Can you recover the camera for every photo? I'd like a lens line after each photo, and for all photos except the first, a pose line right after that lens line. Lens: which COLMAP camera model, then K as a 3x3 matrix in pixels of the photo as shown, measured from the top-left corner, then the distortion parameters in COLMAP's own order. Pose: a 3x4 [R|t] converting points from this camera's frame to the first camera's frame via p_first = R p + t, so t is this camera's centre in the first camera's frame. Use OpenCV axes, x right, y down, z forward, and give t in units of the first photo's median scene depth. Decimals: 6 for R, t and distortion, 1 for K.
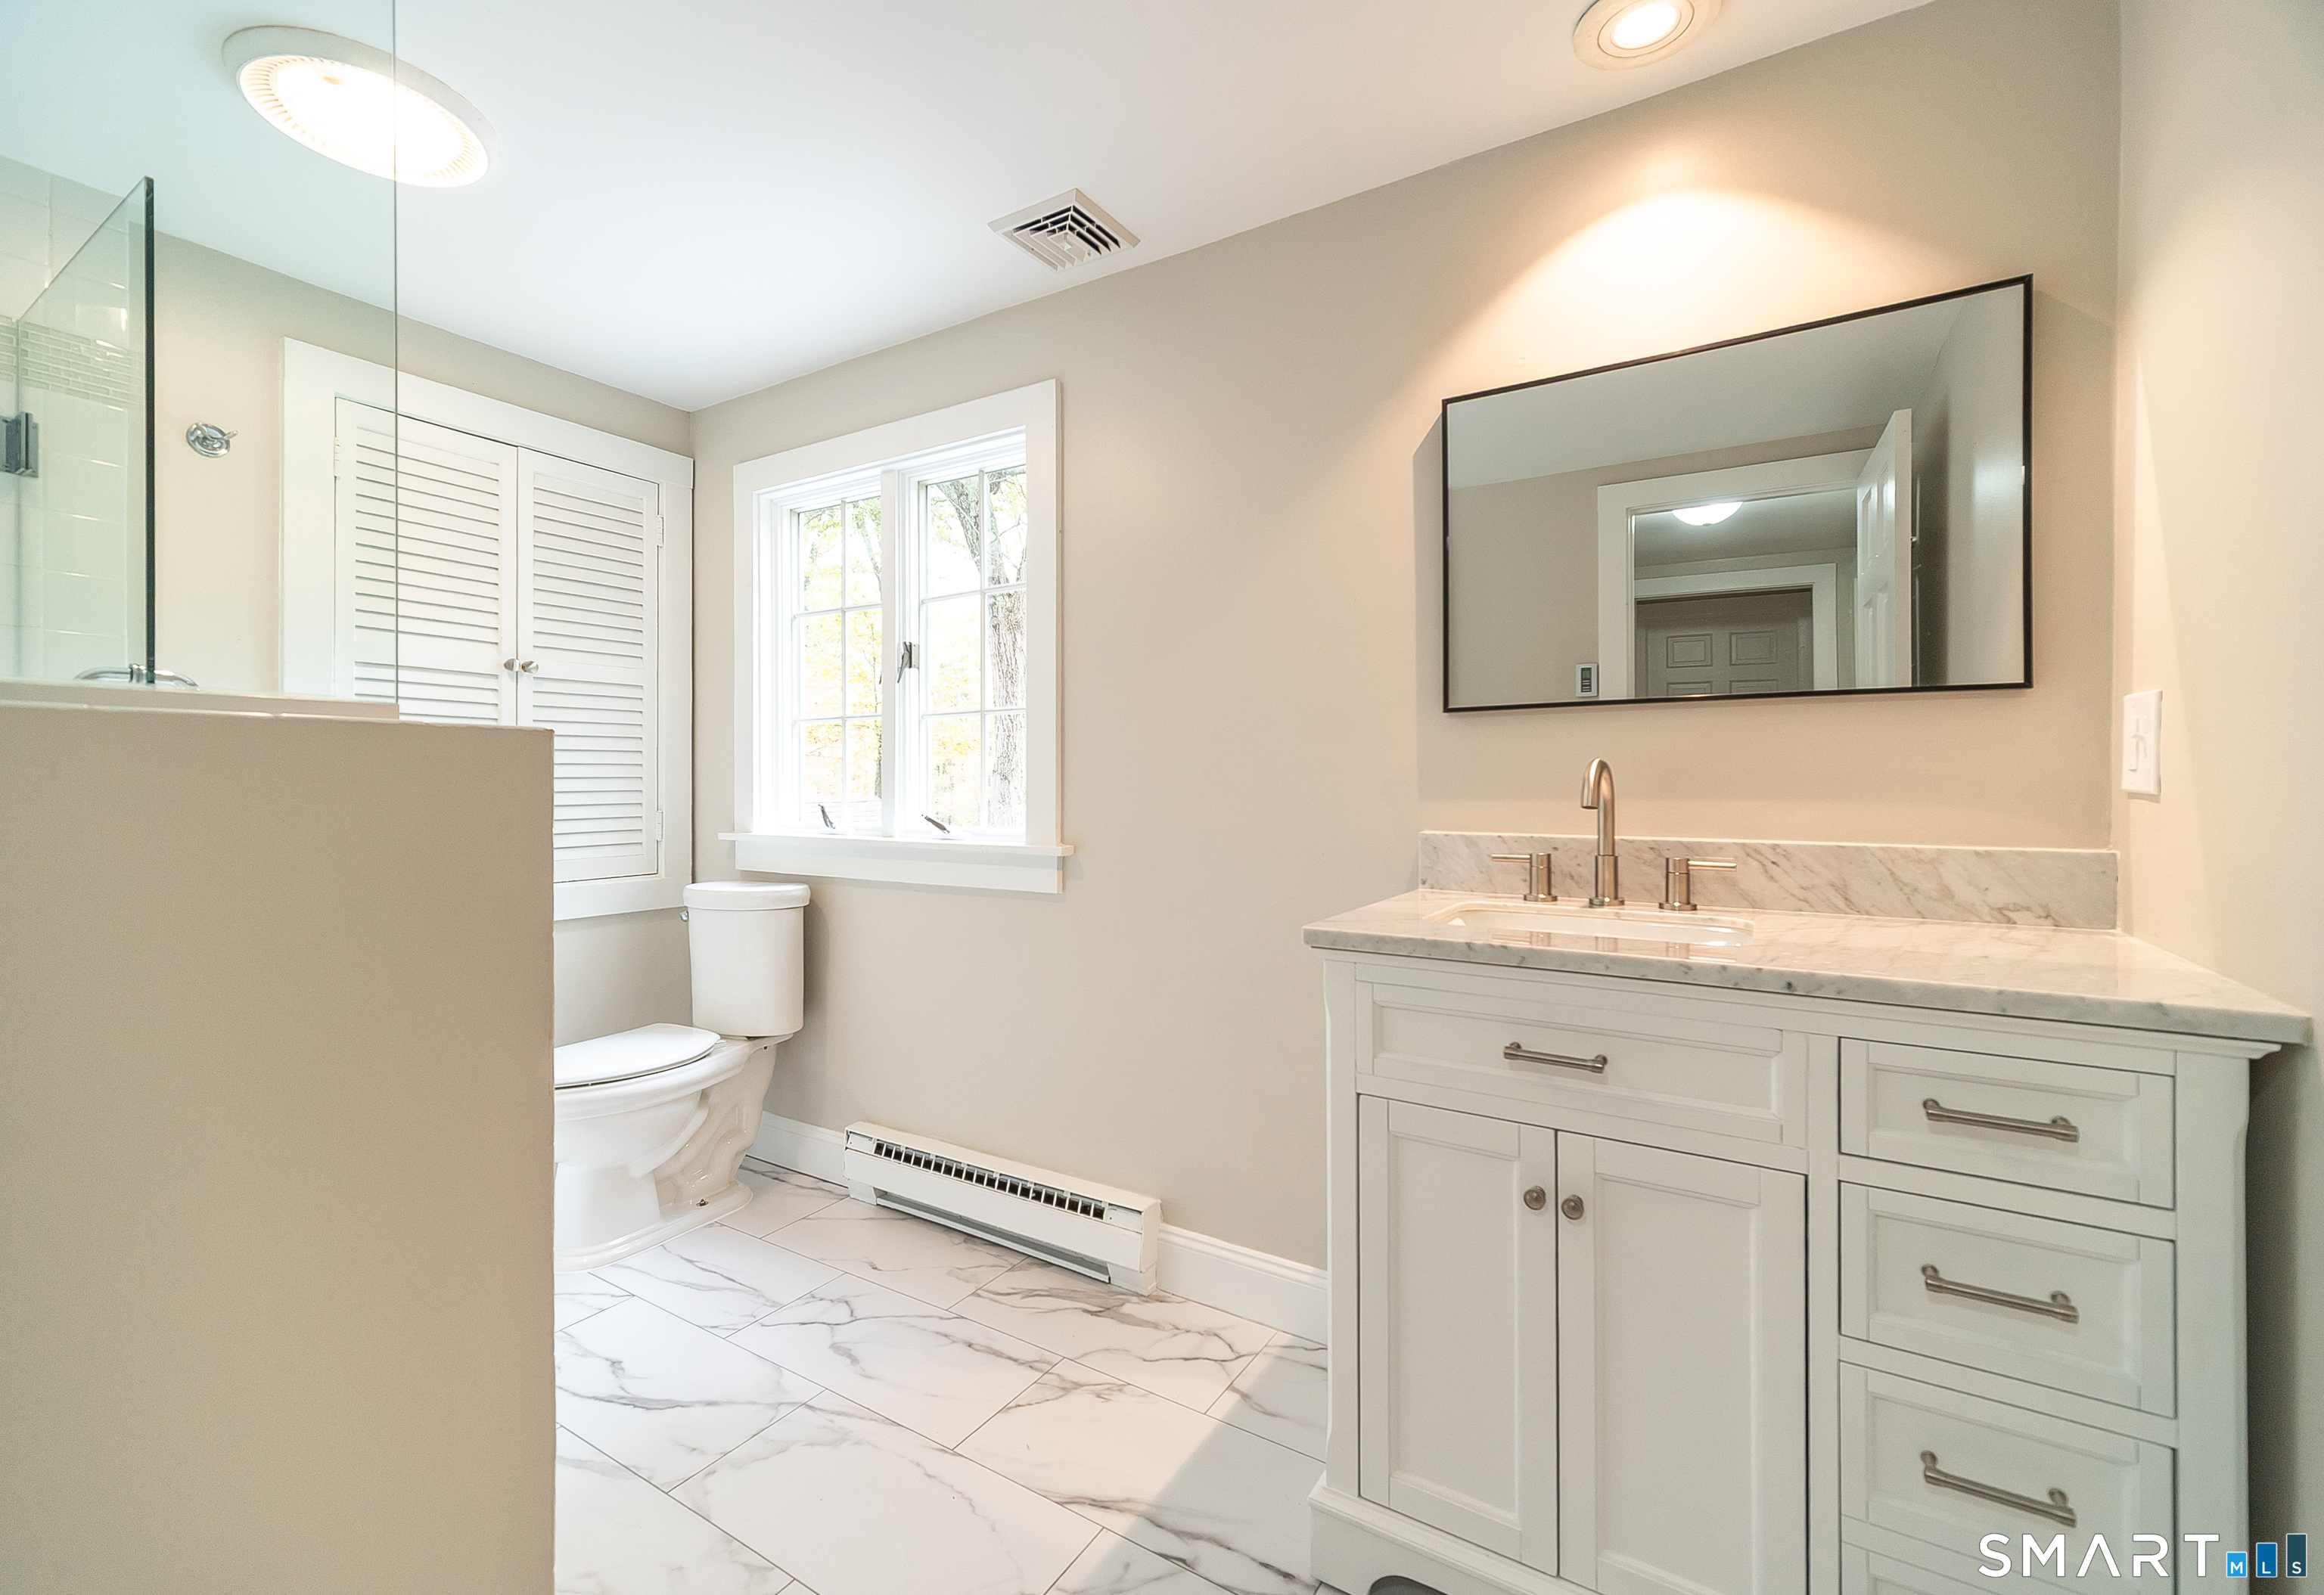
lens RADIAL K [[931.1, 0, 1185.4], [0, 931.1, 787.0], [0, 0, 1]] dist [-0.014830, -0.000183]
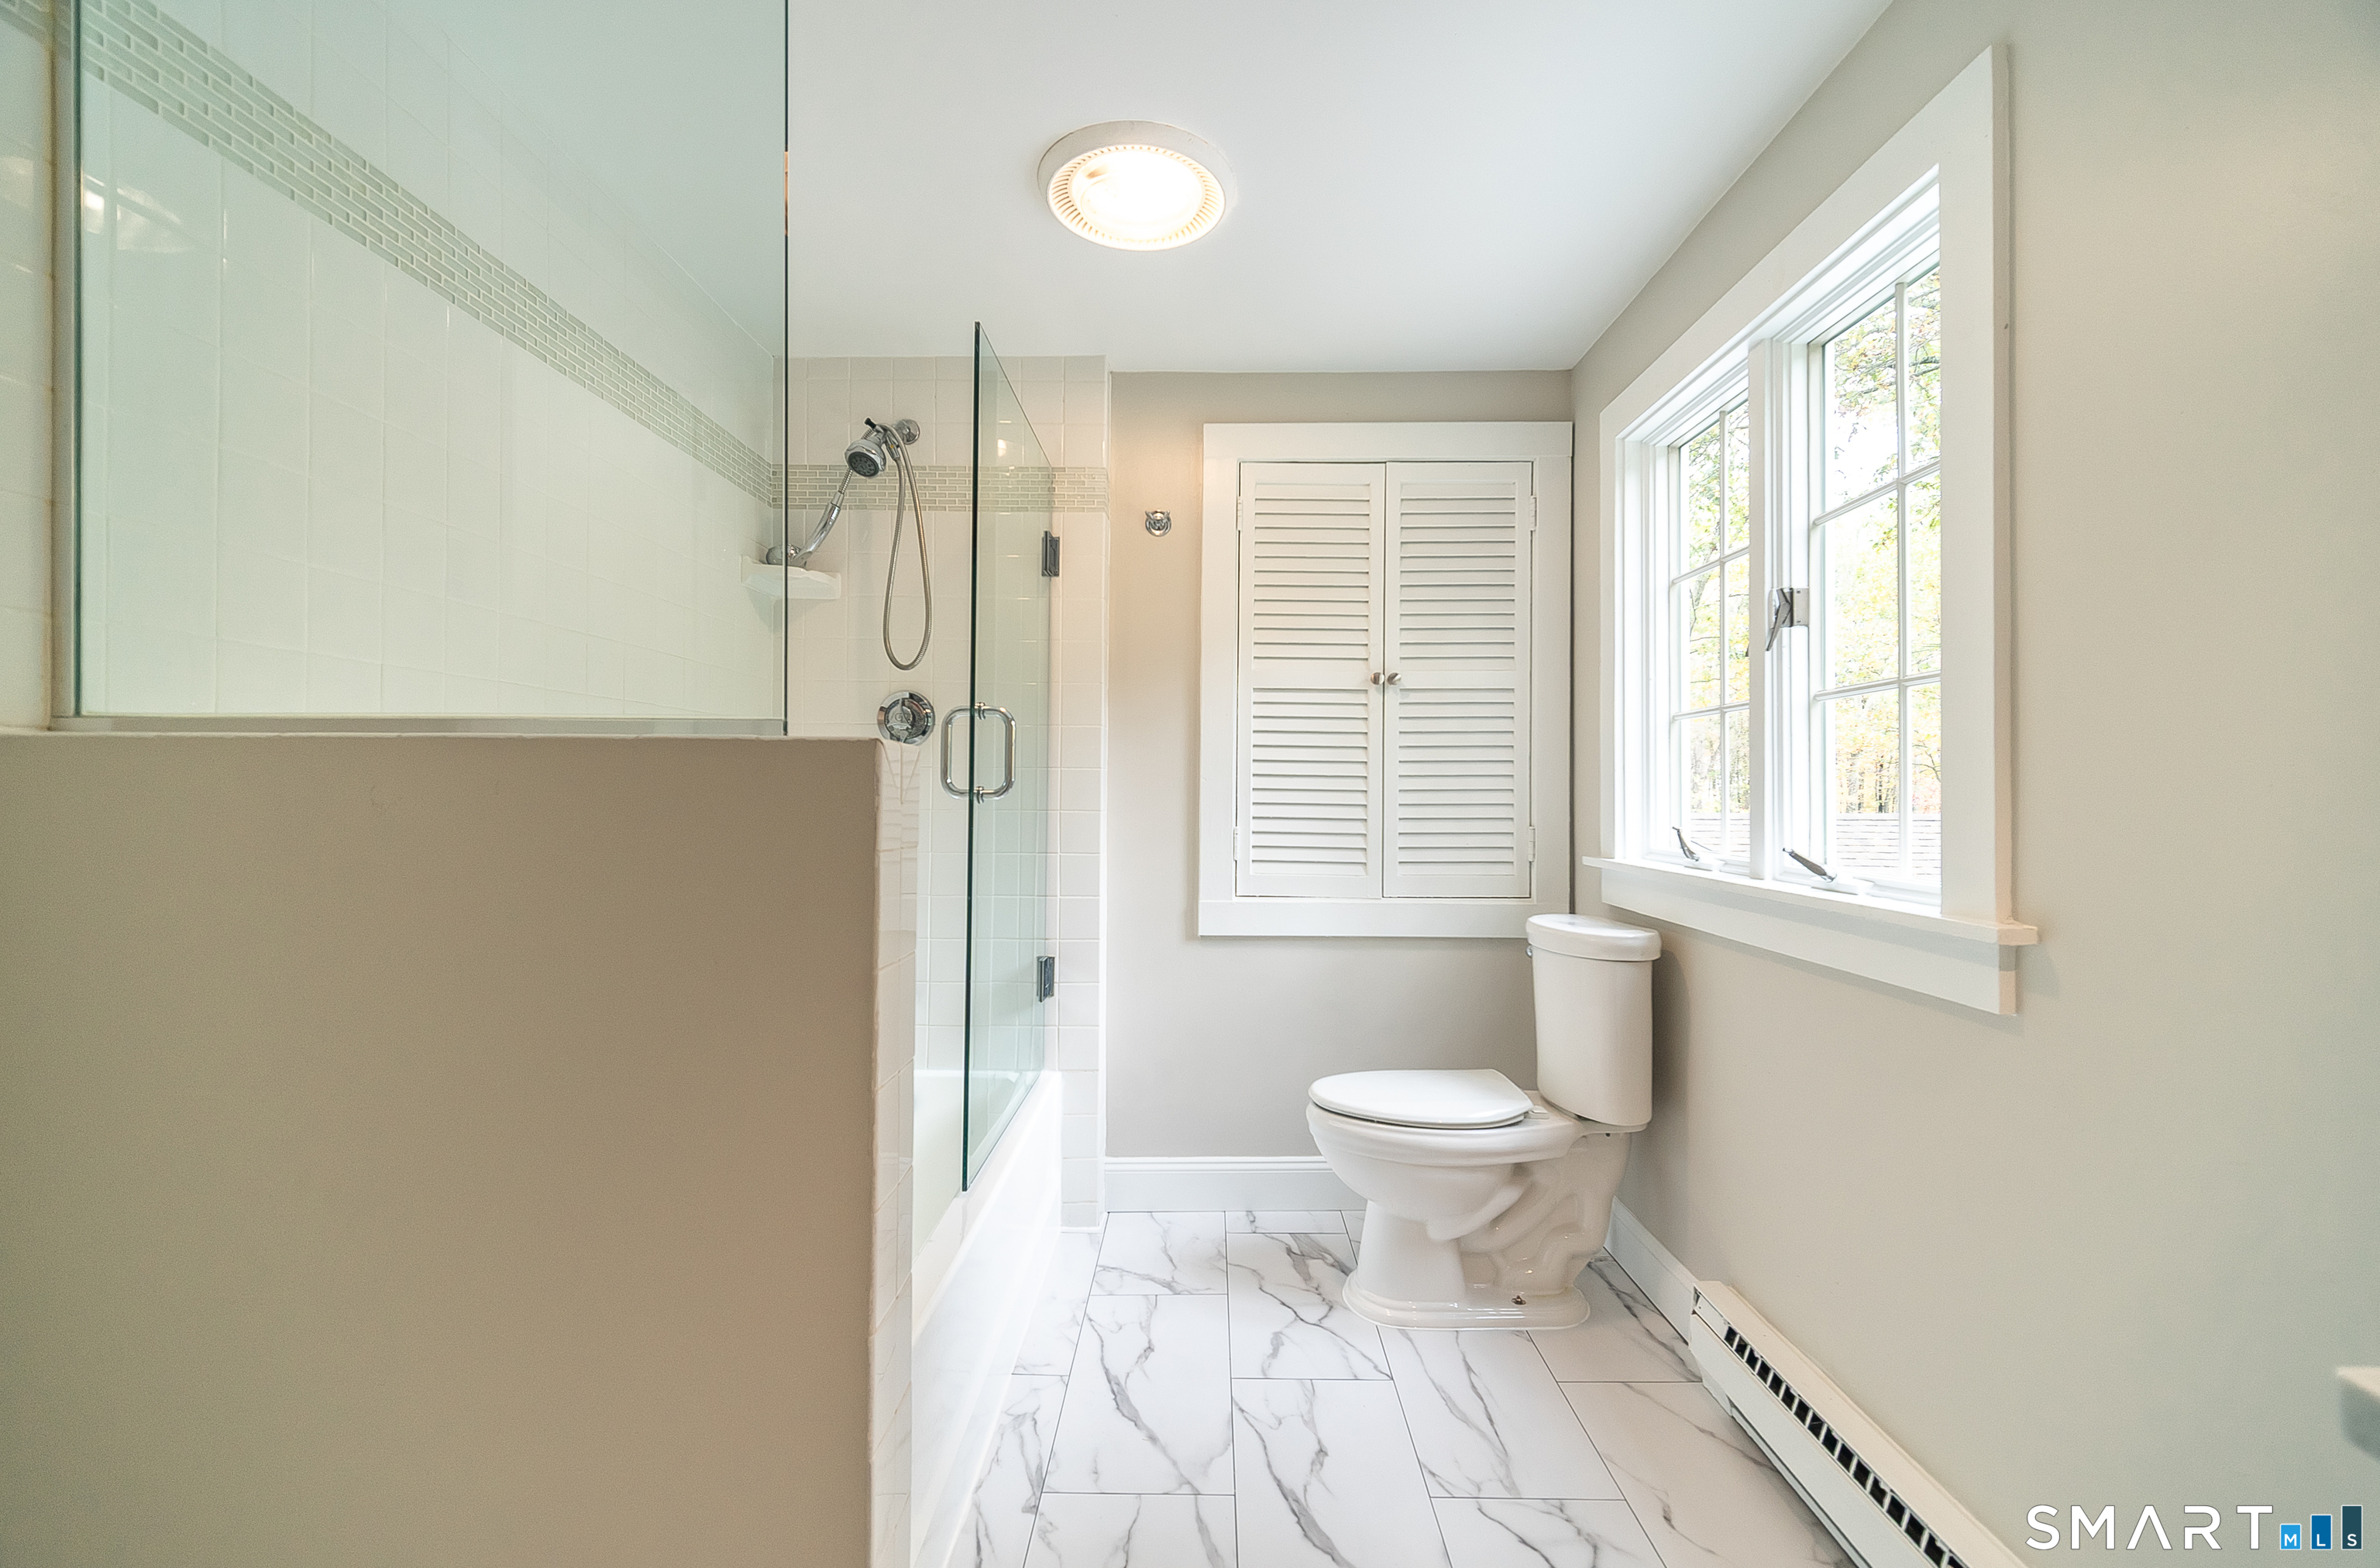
lens RADIAL K [[983.4, 0, 1189.6], [0, 983.4, 777.9], [0, 0, 1]] dist [0.006666, -0.001634]
pose [[0.500013, -0.008913, -0.865972, 0.099797], [-0.008906, 0.999841, -0.015433, -0.005022], [0.865972, 0.015429, 0.499854, 0.278725]]
